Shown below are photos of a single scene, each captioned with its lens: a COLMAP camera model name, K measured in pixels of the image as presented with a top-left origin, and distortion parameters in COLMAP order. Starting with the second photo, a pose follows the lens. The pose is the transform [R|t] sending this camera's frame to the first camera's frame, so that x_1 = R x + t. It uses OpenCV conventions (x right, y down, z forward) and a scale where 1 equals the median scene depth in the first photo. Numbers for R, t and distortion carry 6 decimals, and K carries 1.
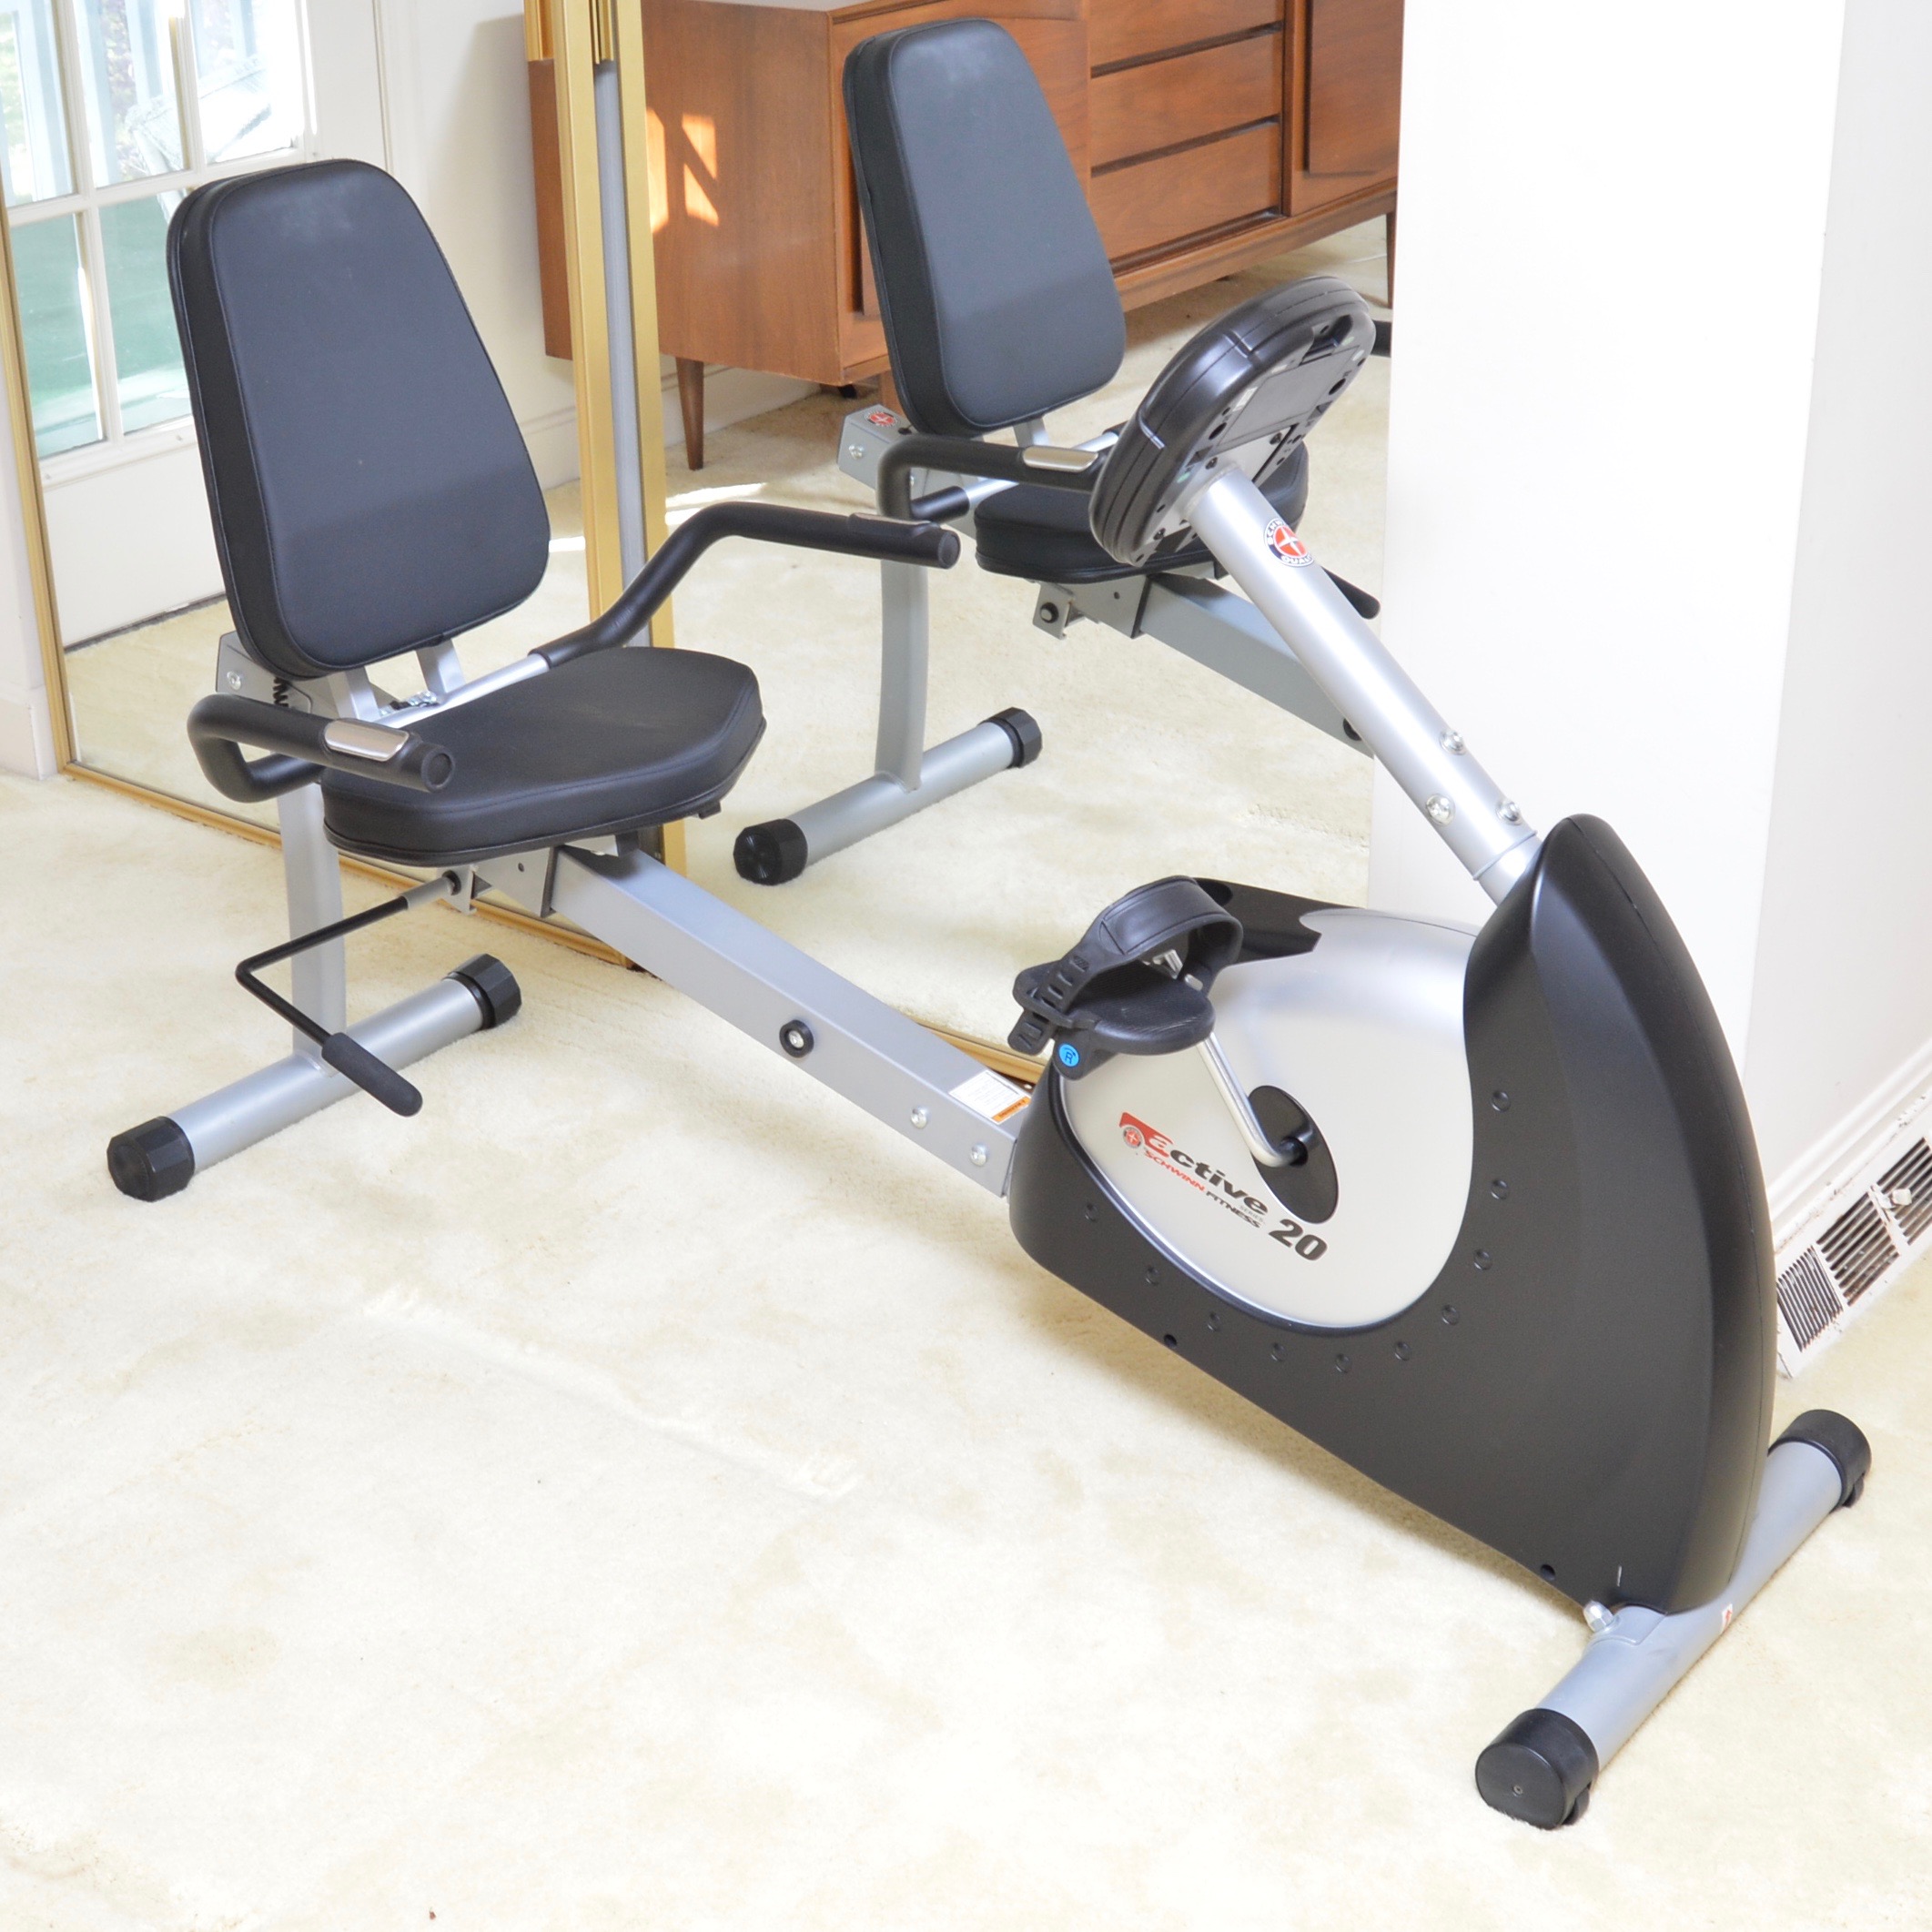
lens RADIAL K [[3330.0, 0, 1041.9], [0, 3330.0, 959.8], [0, 0, 1]] dist [-0.025429, -0.180549]
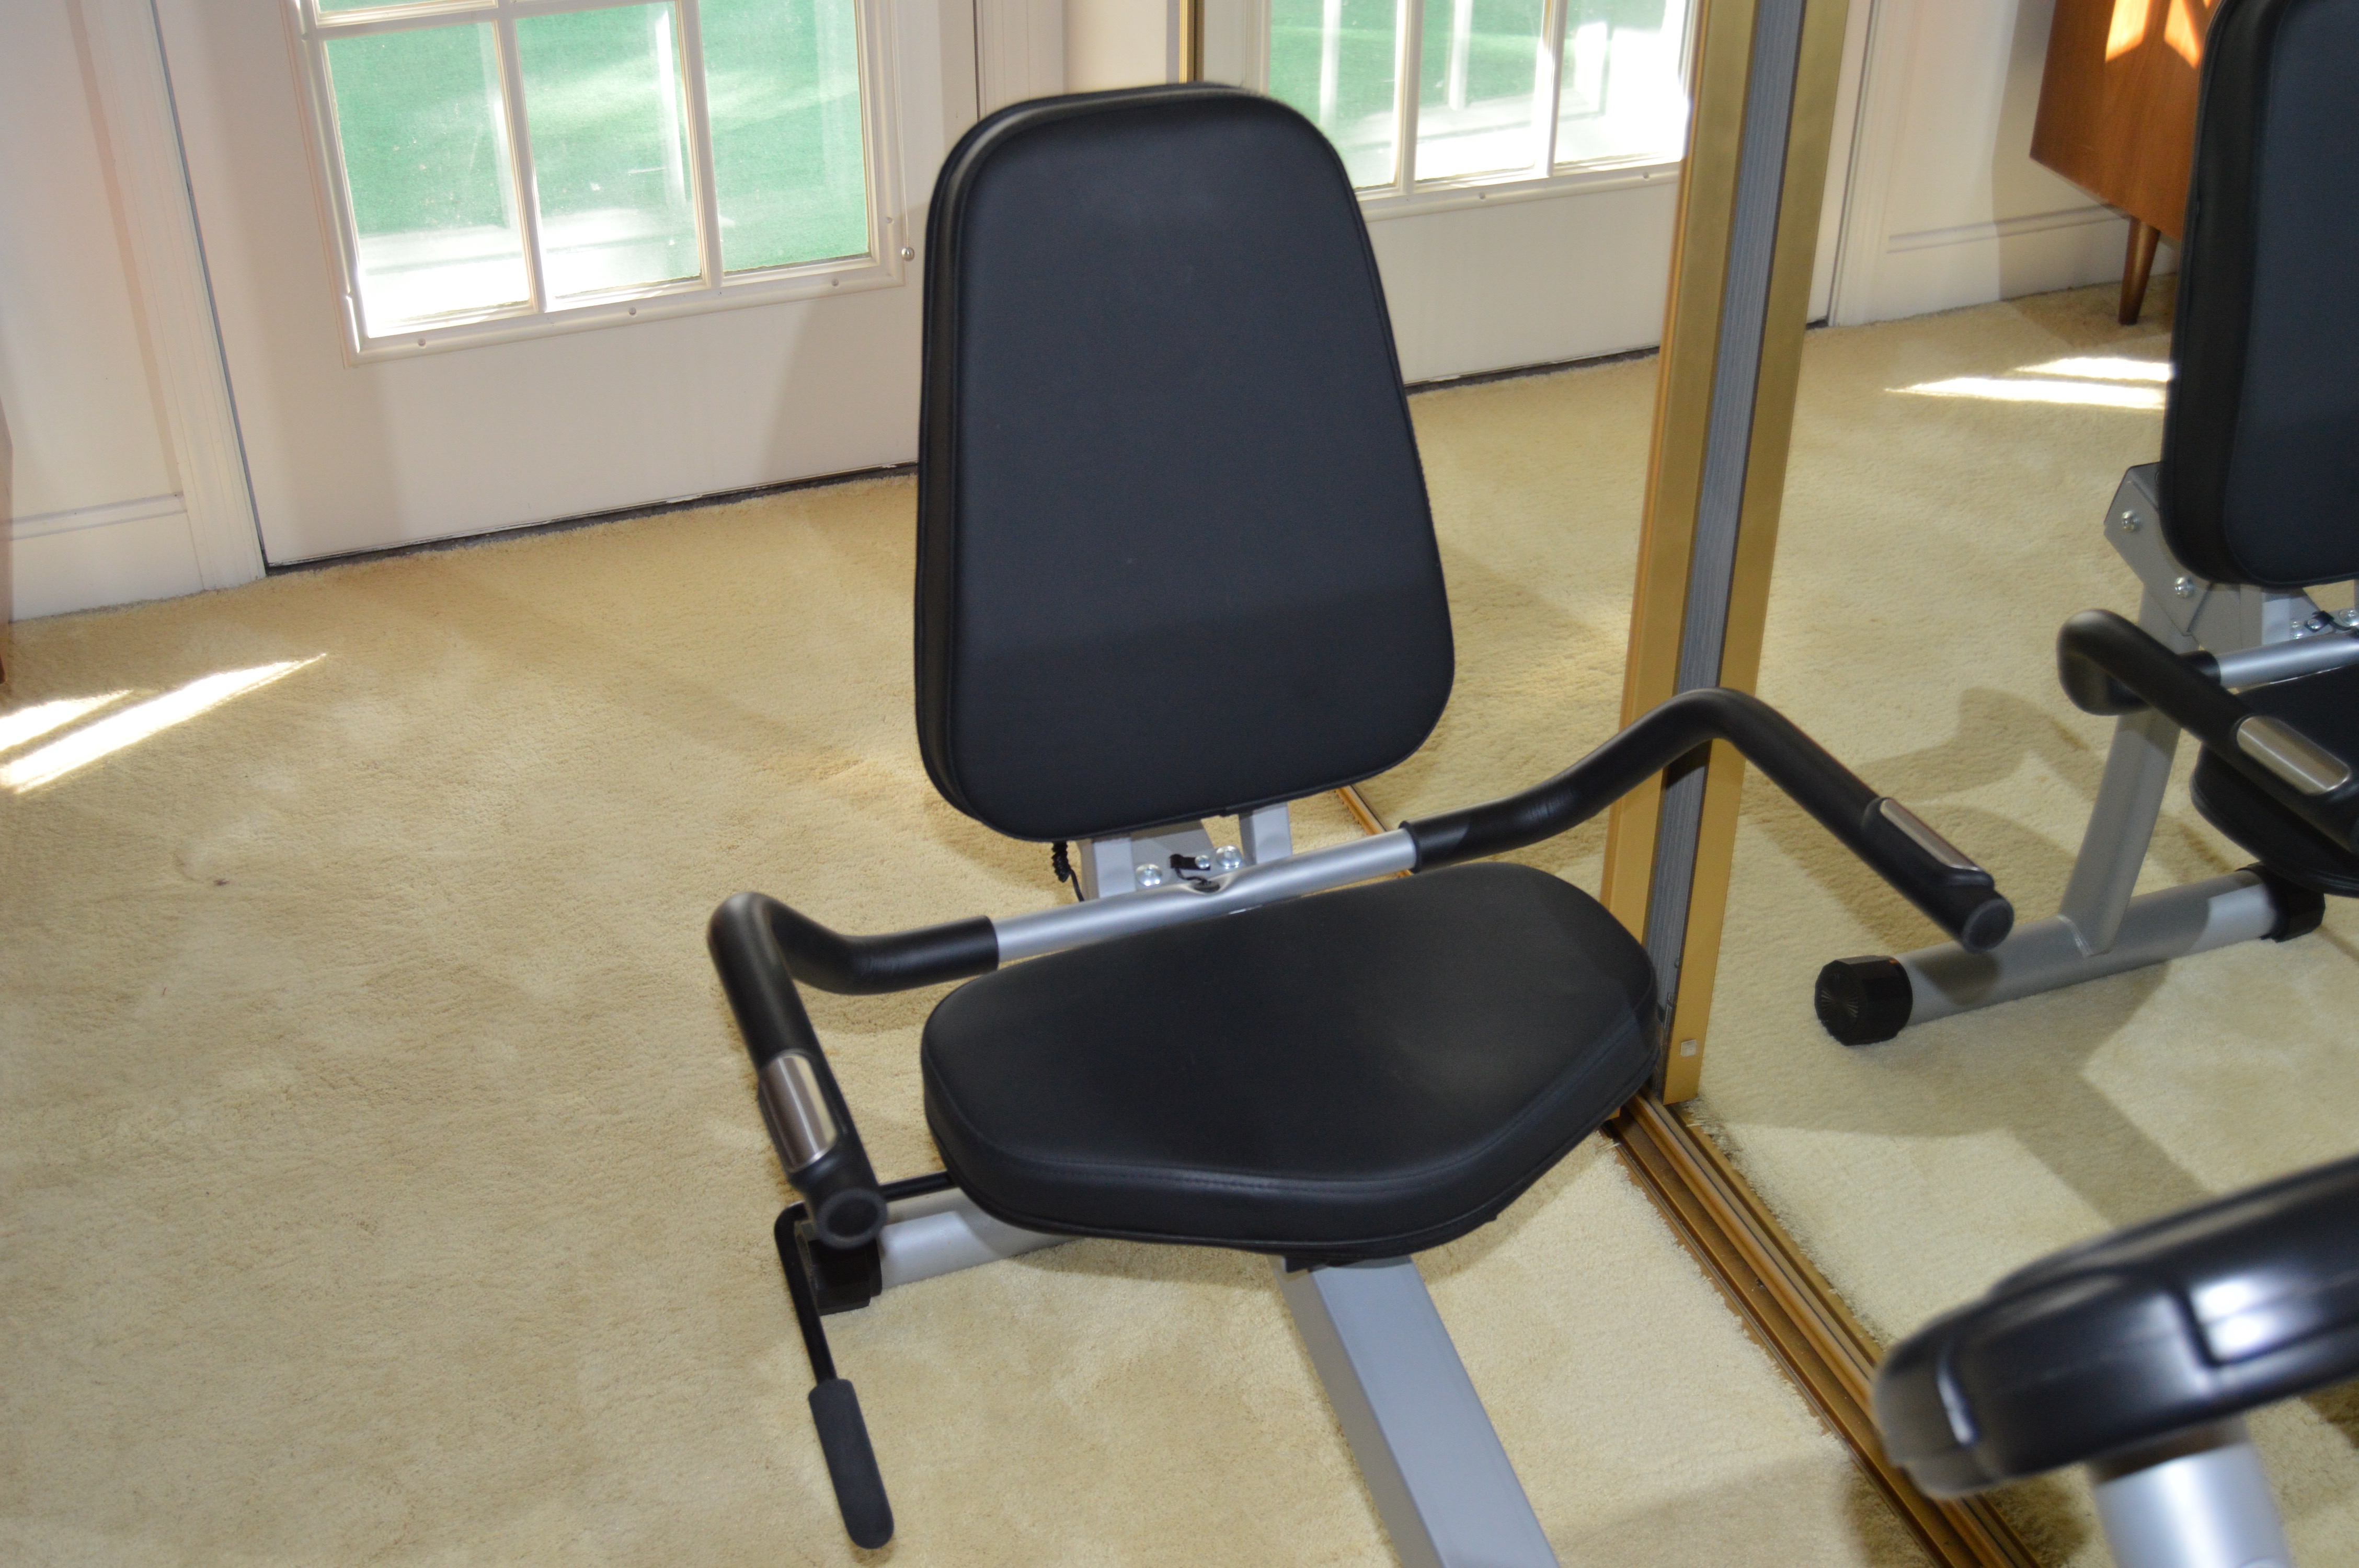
lens RADIAL K [[2715.1, 0, 1220.8], [0, 2715.1, 776.1], [0, 0, 1]] dist [-0.030135, -0.013271]
pose [[0.845534, 0.309926, -0.434762, 0.070533], [-0.240762, 0.948114, 0.207638, -0.256744], [0.476557, -0.070891, 0.876281, 0.589300]]
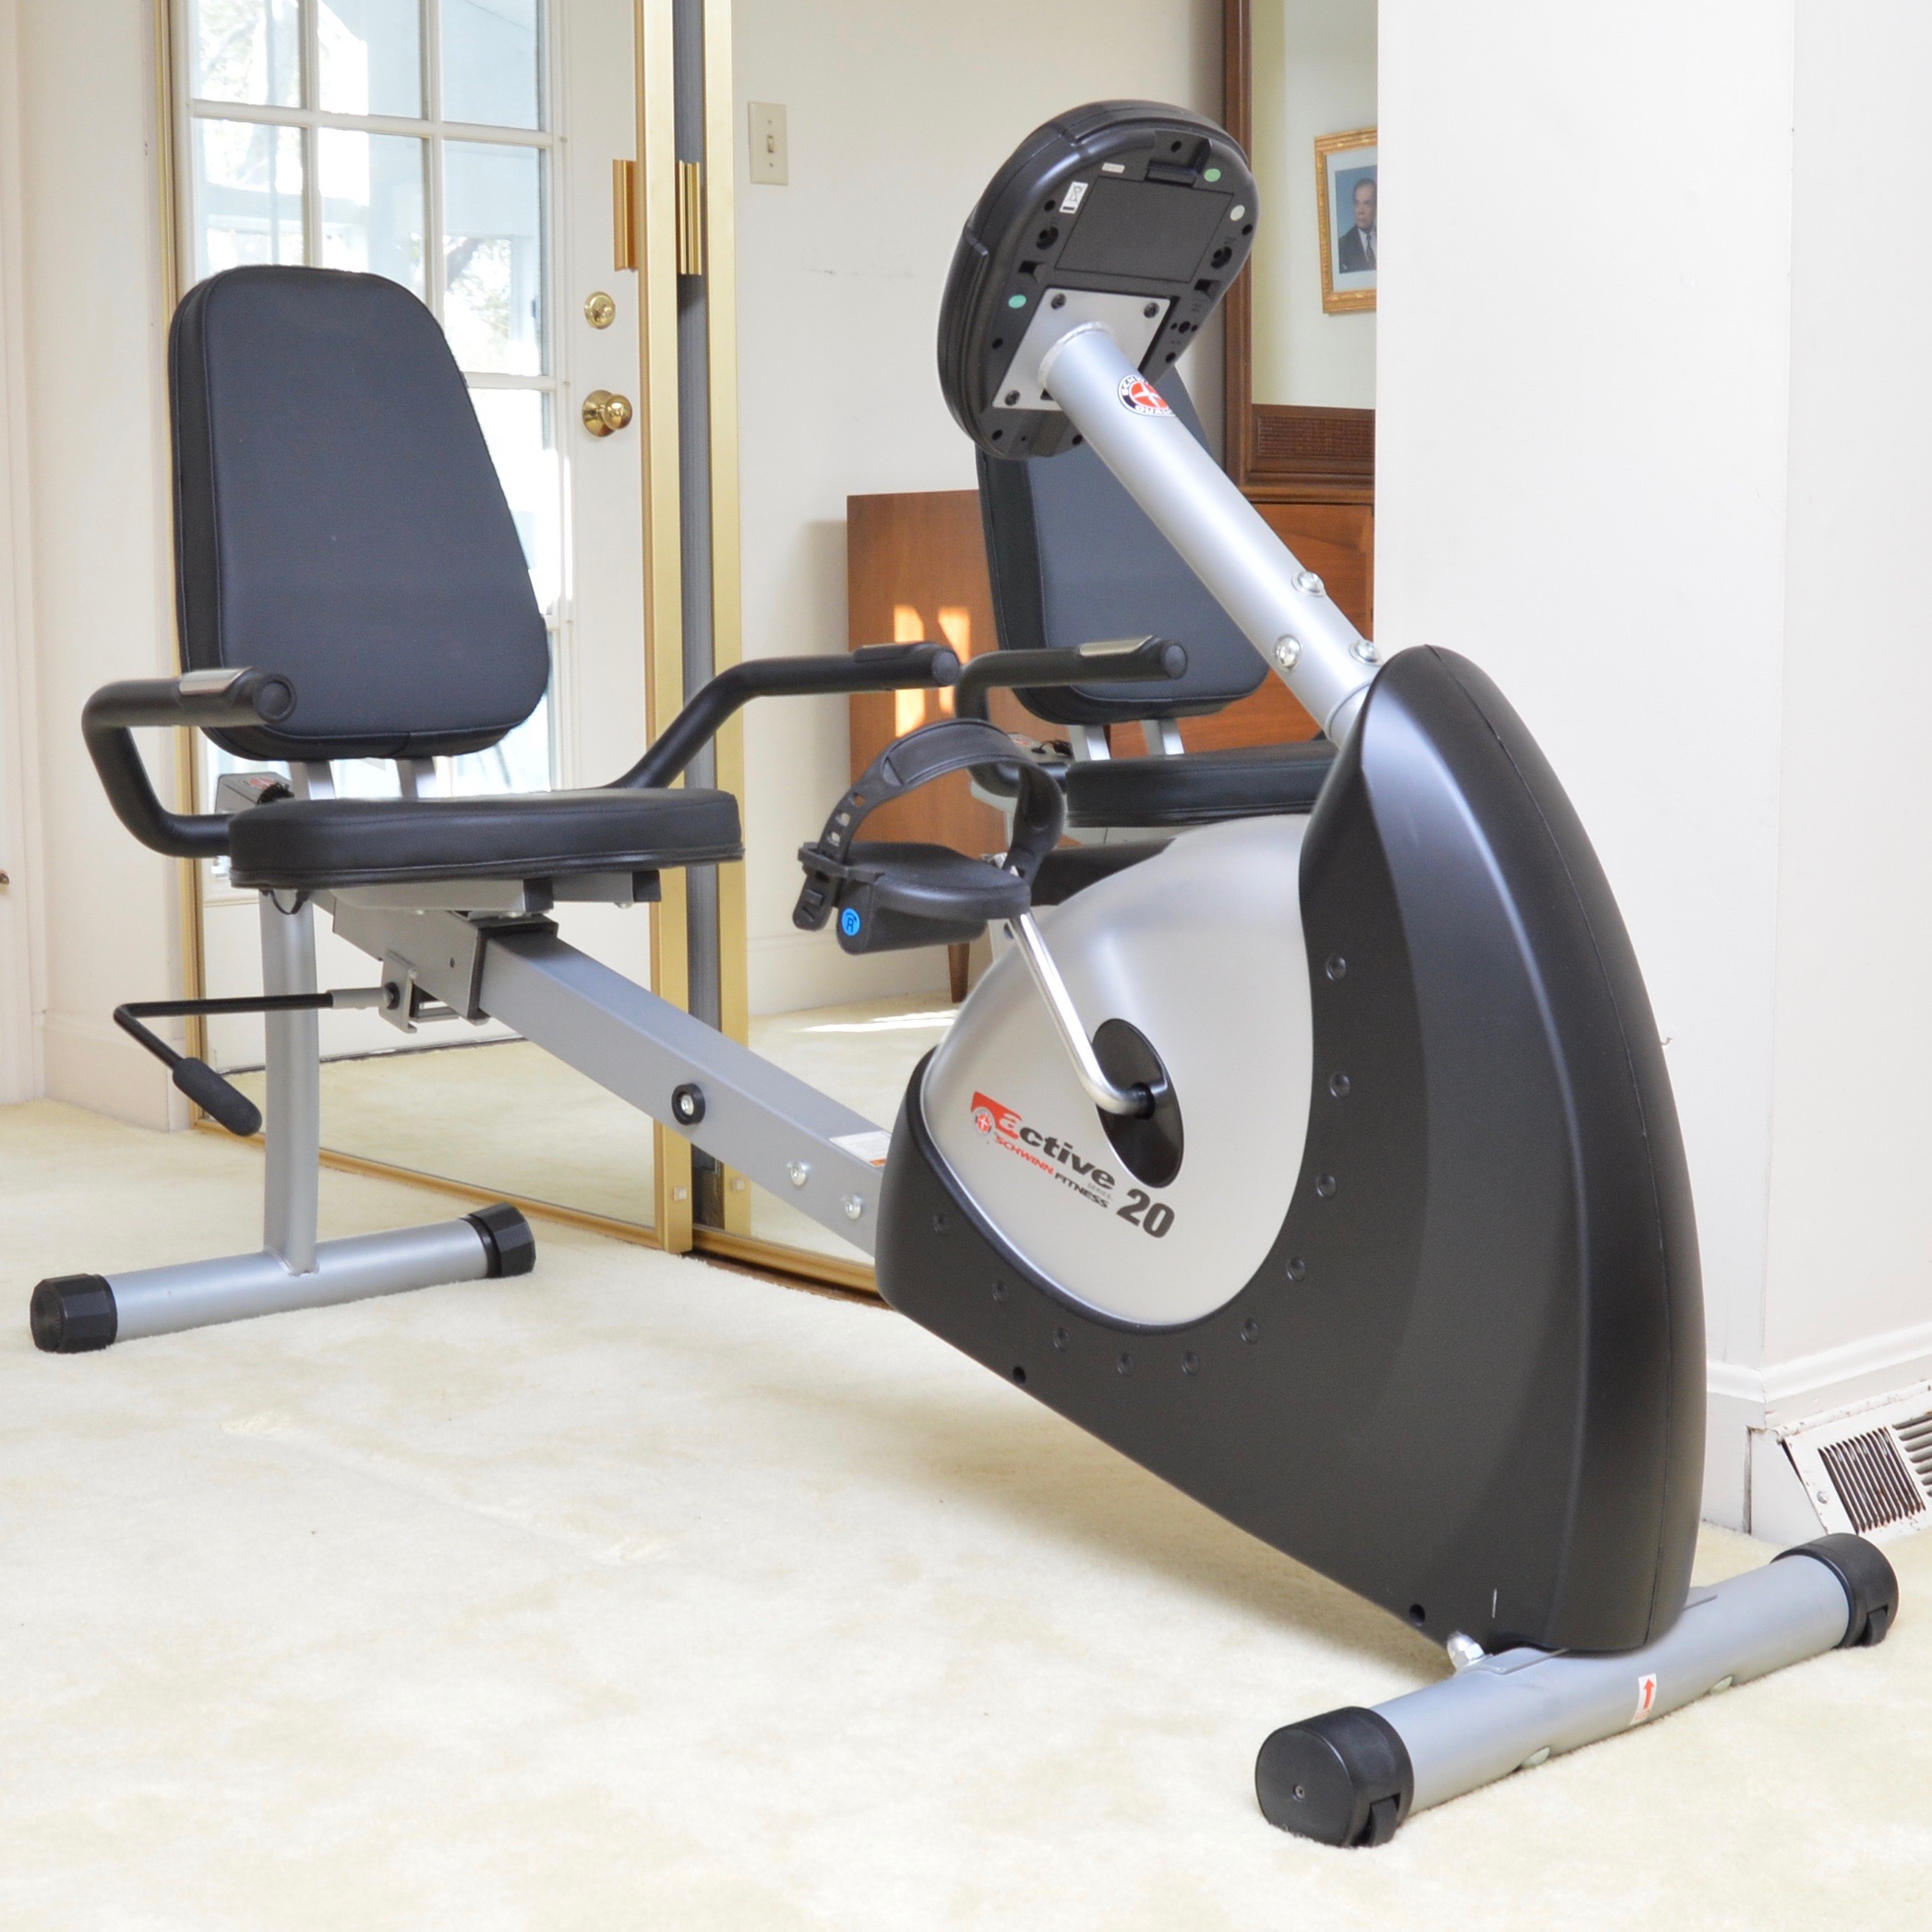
lens RADIAL K [[3364.4, 0, 966.0], [0, 3364.4, 966.0], [0, 0, 1]] dist [-0.063372, -0.012079]
pose [[0.978378, 0.021737, -0.205681, 0.202695], [-0.084613, 0.949502, -0.302138, 0.280776], [0.188727, 0.313008, 0.930810, 0.180597]]
